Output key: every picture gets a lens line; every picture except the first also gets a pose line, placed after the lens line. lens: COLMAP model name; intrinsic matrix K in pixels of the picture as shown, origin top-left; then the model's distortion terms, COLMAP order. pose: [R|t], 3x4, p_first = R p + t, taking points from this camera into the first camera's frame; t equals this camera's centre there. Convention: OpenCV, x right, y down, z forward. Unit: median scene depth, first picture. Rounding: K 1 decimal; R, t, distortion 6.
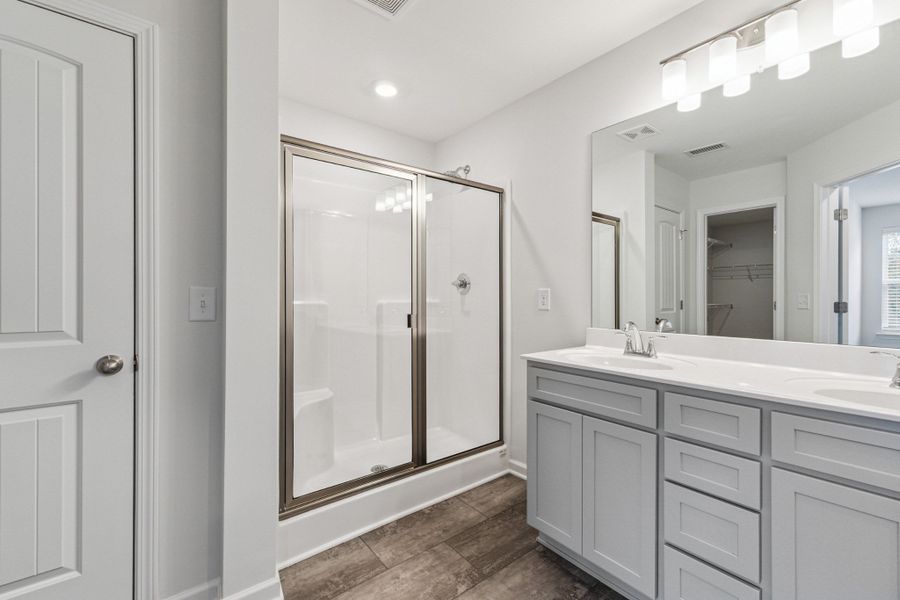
lens RADIAL K [[376.2, 0, 452.1], [0, 376.2, 286.1], [0, 0, 1]] dist [0.001760, 0.000301]
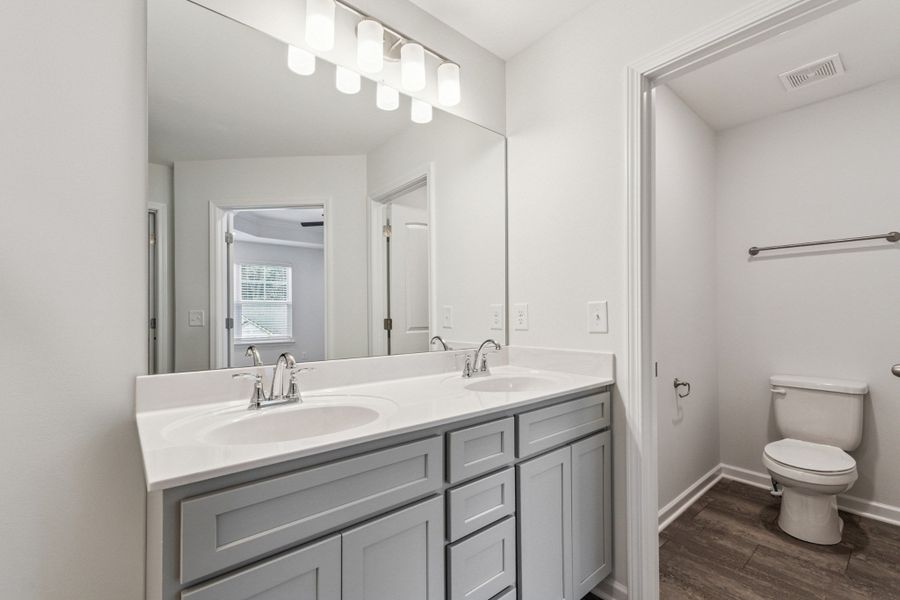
lens RADIAL K [[384.8, 0, 449.5], [0, 384.8, 313.7], [0, 0, 1]] dist [0.000873, 0.000014]
pose [[-0.049405, 0.006992, 0.998754, -0.200823], [-0.036331, 0.999301, -0.008793, 0.028277], [-0.998118, -0.036720, -0.049116, 0.853083]]
